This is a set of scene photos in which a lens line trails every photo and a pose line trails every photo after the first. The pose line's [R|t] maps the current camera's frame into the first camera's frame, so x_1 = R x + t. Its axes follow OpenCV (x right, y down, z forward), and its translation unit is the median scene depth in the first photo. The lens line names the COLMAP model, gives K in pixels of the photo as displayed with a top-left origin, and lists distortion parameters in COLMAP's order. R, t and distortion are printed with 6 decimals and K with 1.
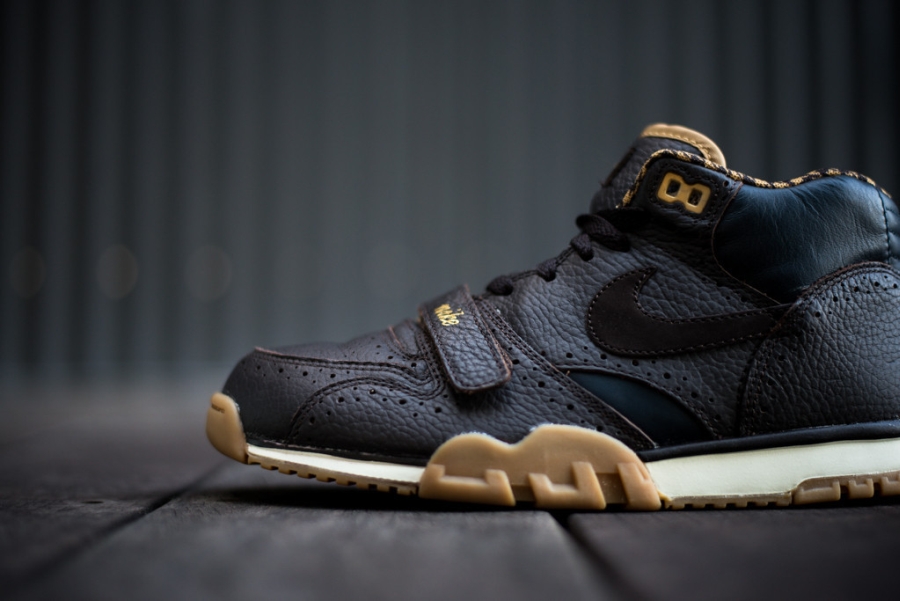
lens RADIAL K [[1315.6, 0, 451.0], [0, 1315.6, 299.3], [0, 0, 1]] dist [-0.131882, 0.000000]
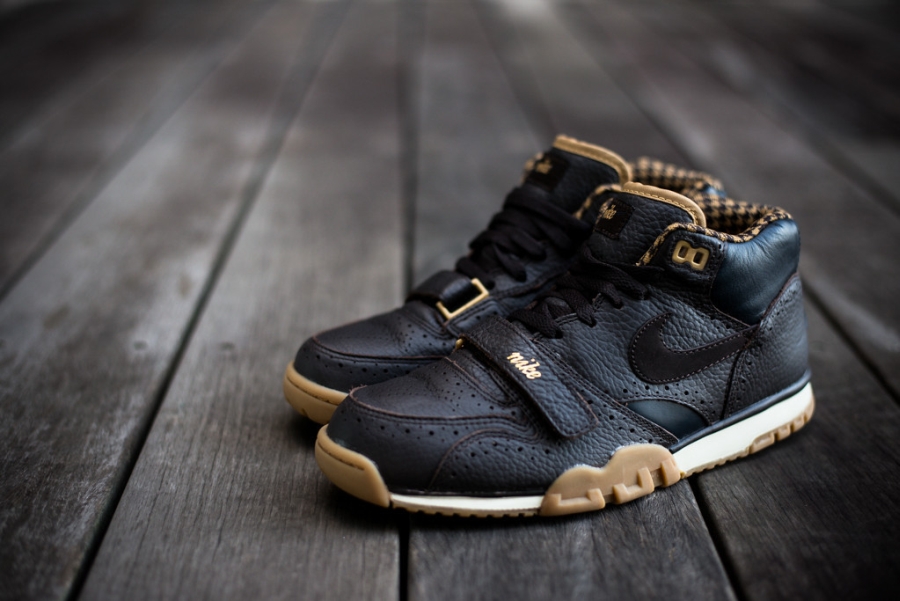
lens RADIAL K [[1315.6, 0, 449.6], [0, 1315.6, 301.5], [0, 0, 1]] dist [-0.131882, 0.000000]
pose [[0.894260, -0.160364, 0.417830, -0.617500], [0.014087, 0.943223, 0.331860, -0.492002], [-0.447326, -0.290883, 0.845746, -0.032171]]
